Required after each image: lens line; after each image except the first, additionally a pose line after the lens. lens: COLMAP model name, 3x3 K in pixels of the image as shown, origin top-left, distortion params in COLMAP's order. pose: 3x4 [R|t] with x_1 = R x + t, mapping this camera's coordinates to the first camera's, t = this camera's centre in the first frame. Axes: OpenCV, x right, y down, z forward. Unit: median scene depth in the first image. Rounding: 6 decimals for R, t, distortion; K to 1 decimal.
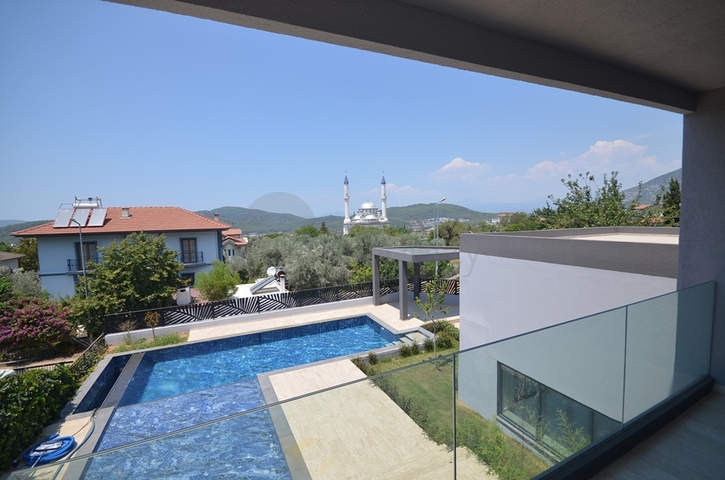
lens RADIAL K [[317.7, 0, 363.0], [0, 317.7, 239.1], [0, 0, 1]] dist [0.000820, -0.008330]
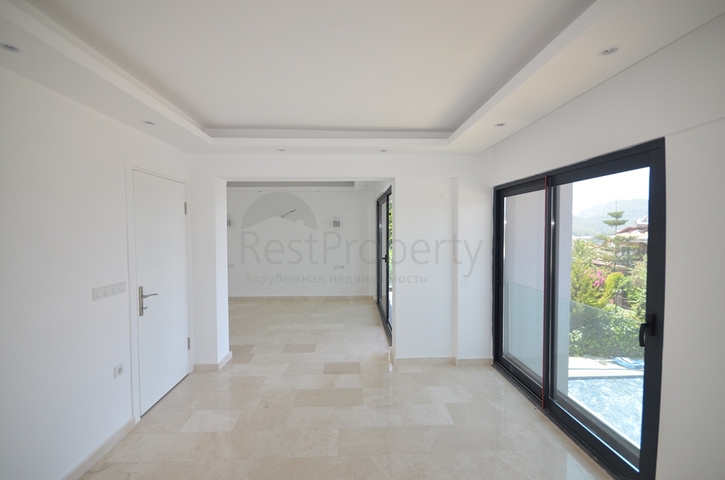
lens RADIAL K [[317.7, 0, 363.0], [0, 317.7, 239.1], [0, 0, 1]] dist [0.000820, -0.008330]
pose [[-0.404302, 0.051915, -0.913151, 0.442290], [-0.041587, 0.996312, 0.075056, -0.022145], [0.913679, 0.068321, -0.400652, 0.134112]]
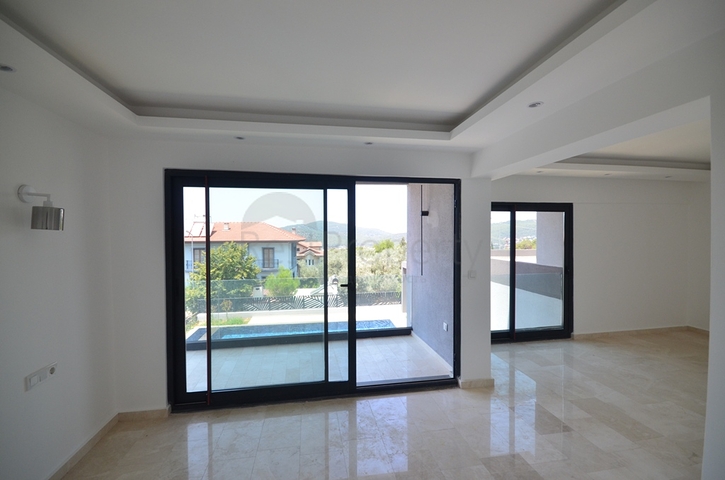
lens RADIAL K [[317.7, 0, 363.0], [0, 317.7, 239.1], [0, 0, 1]] dist [0.000820, -0.008330]
pose [[0.962863, 0.026731, -0.268663, 0.210081], [-0.039478, 0.998331, -0.042156, 0.001177], [0.267087, 0.051196, 0.962311, -0.142651]]
